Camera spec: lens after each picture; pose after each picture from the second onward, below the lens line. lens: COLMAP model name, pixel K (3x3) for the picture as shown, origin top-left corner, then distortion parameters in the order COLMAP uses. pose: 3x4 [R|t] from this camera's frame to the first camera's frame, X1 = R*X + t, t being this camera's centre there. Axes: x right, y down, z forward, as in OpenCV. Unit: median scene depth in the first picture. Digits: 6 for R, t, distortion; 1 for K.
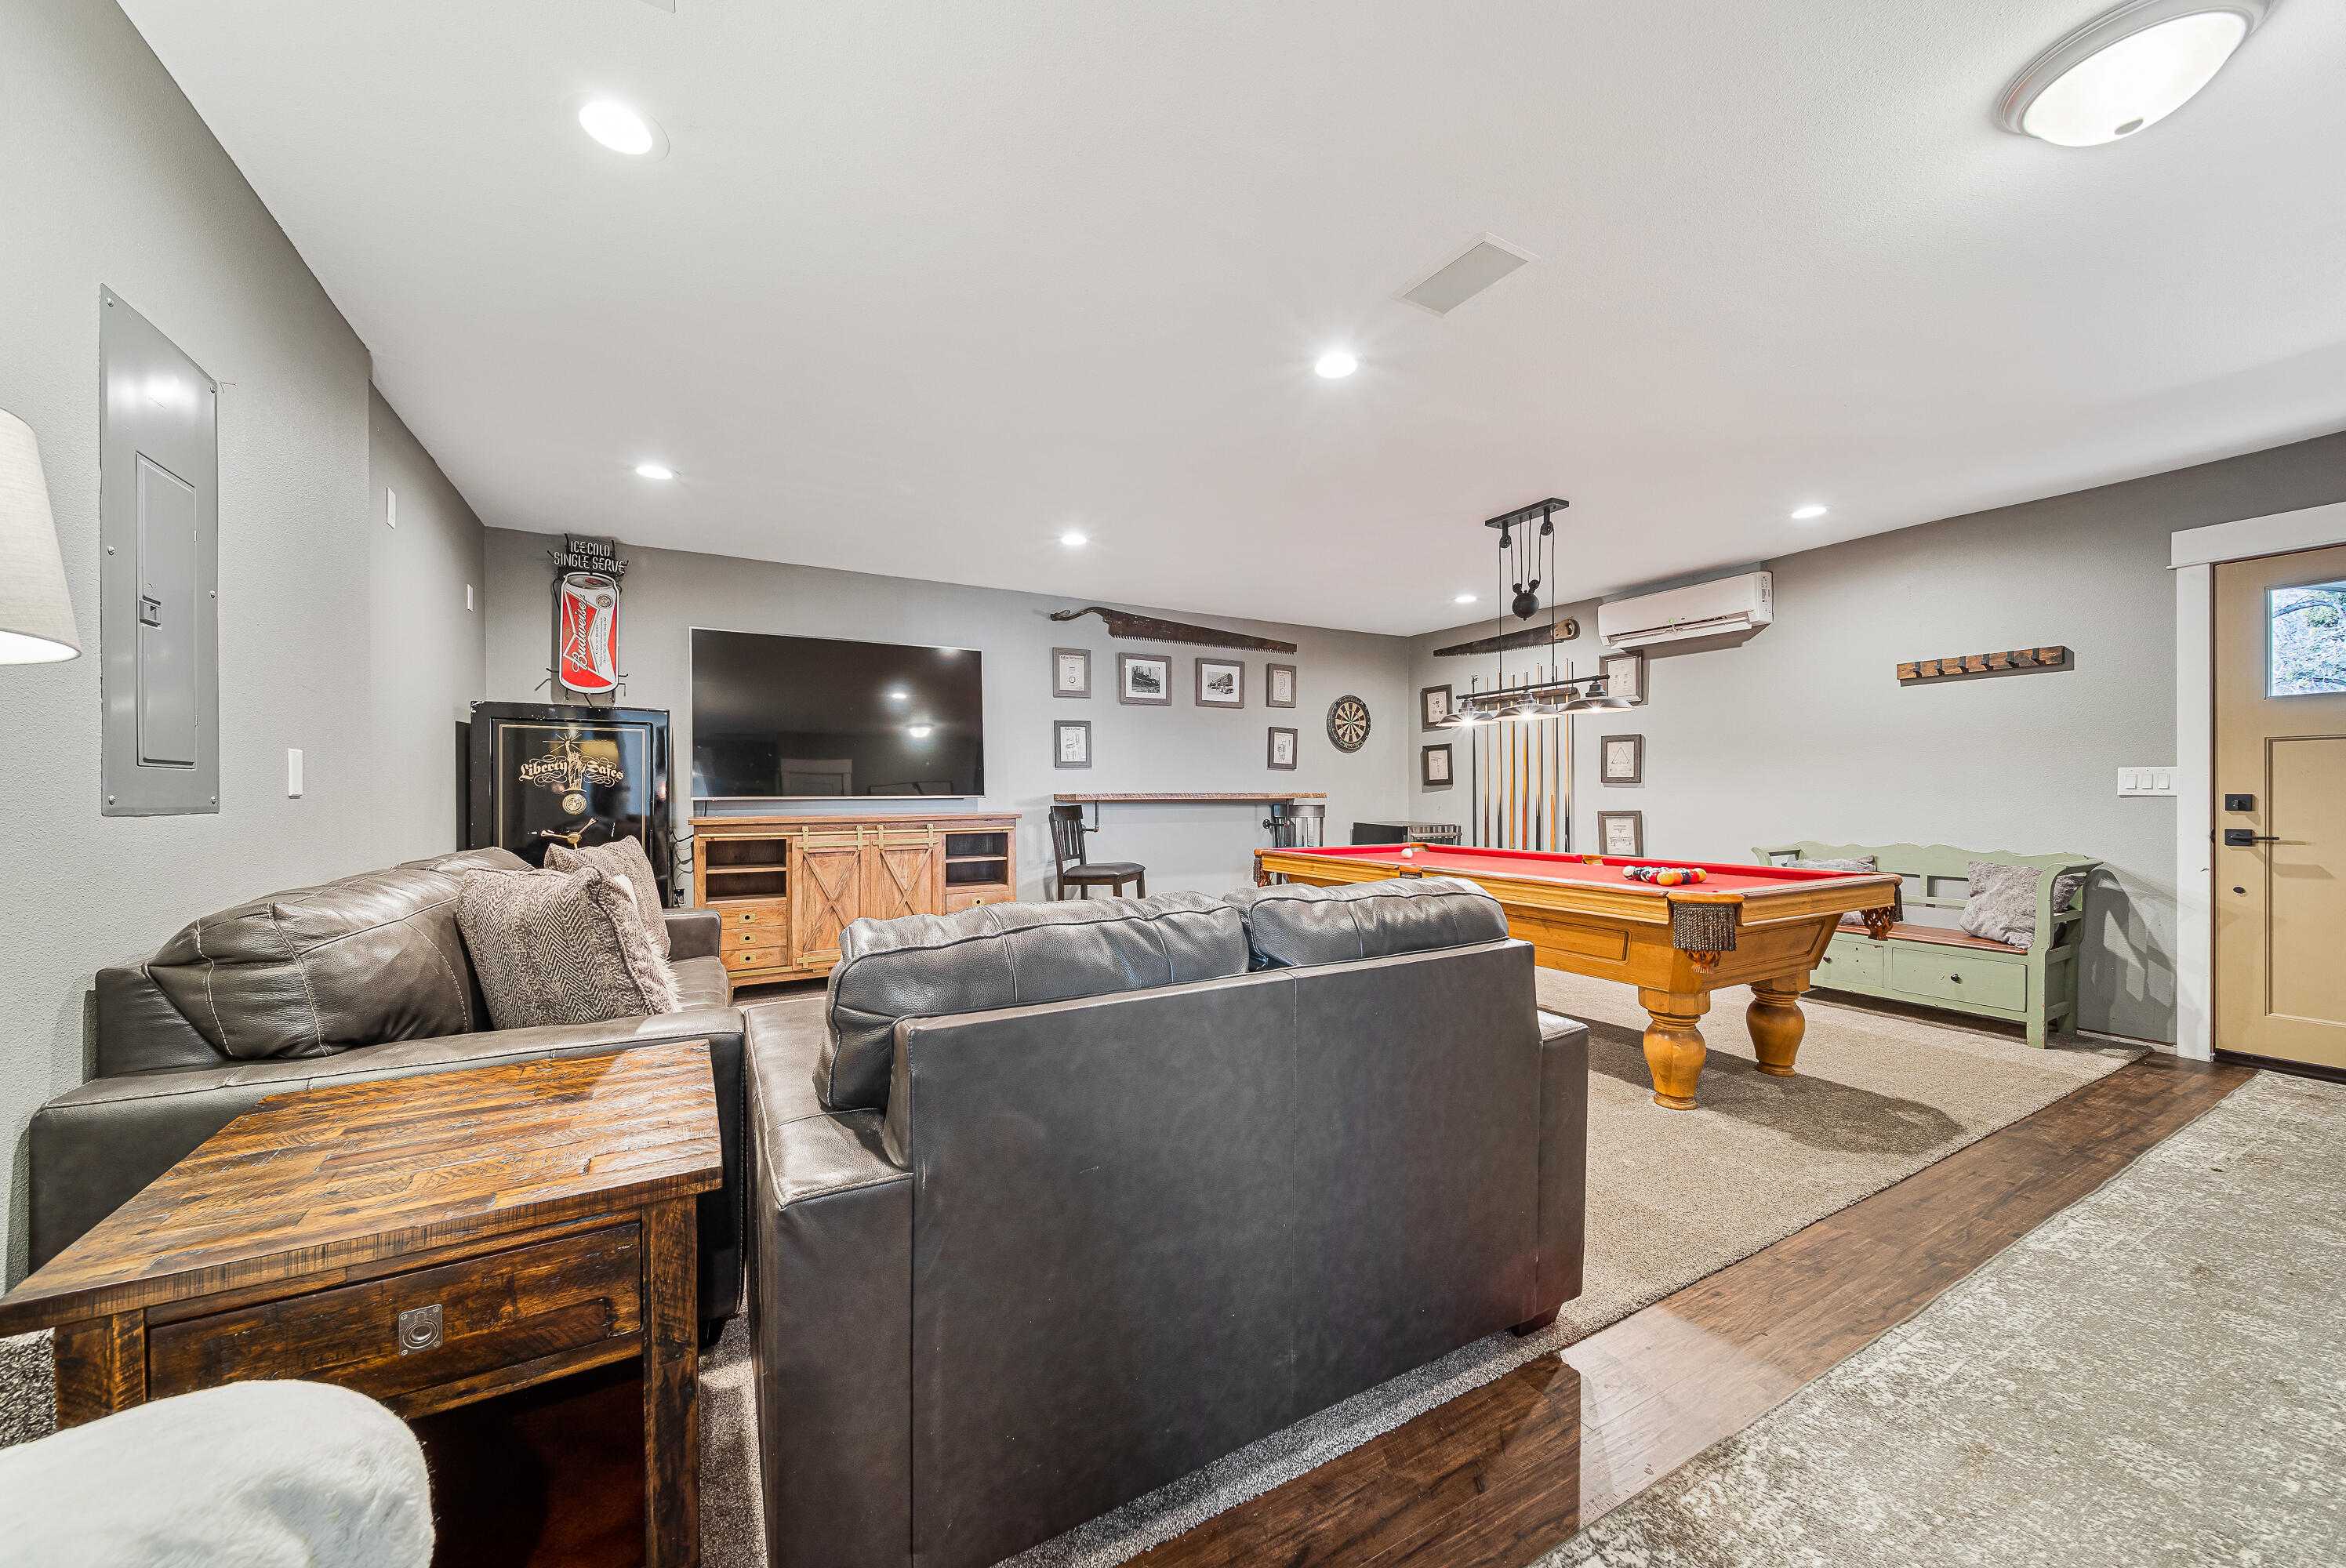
lens RADIAL K [[819.4, 0, 1173.0], [0, 819.4, 784.0], [0, 0, 1]] dist [0.000178, 0.000010]
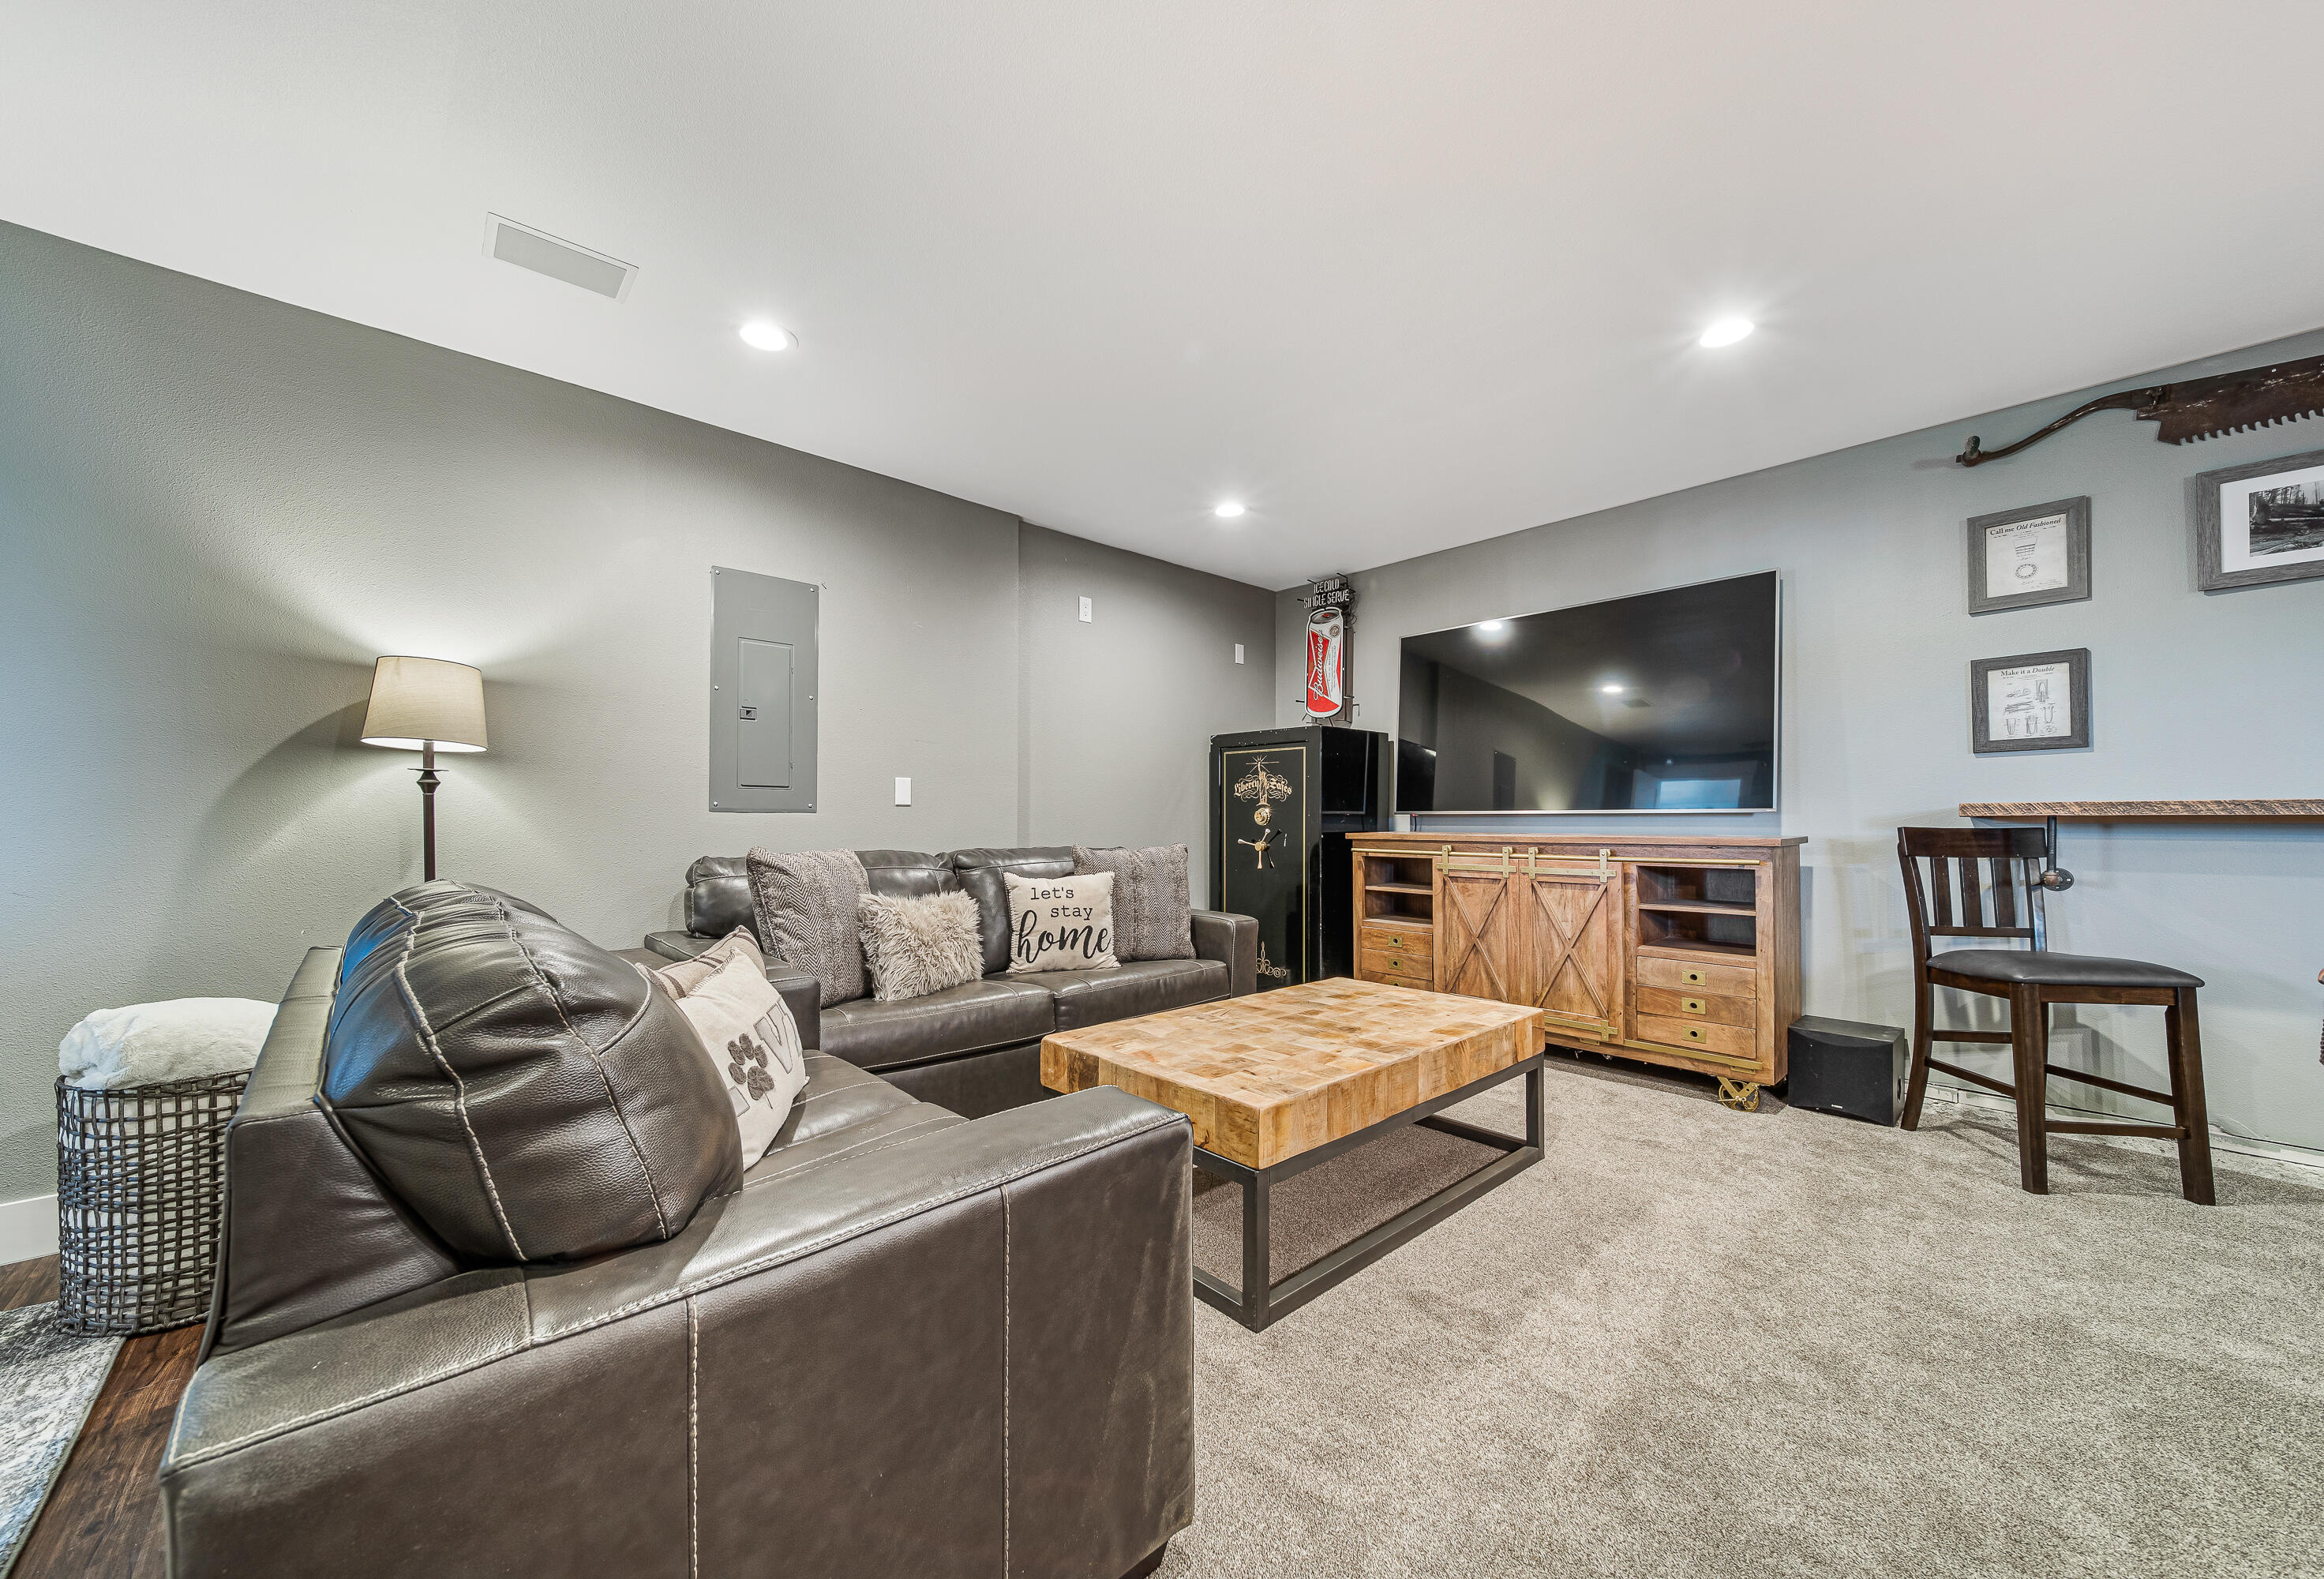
lens RADIAL K [[864.7, 0, 1157.5], [0, 864.7, 800.5], [0, 0, 1]] dist [0.000251, -0.000014]
pose [[0.206471, -0.017697, -0.978293, 0.358573], [0.009220, 0.999827, -0.016141, 0.017123], [0.978409, -0.005688, 0.206599, 0.507907]]
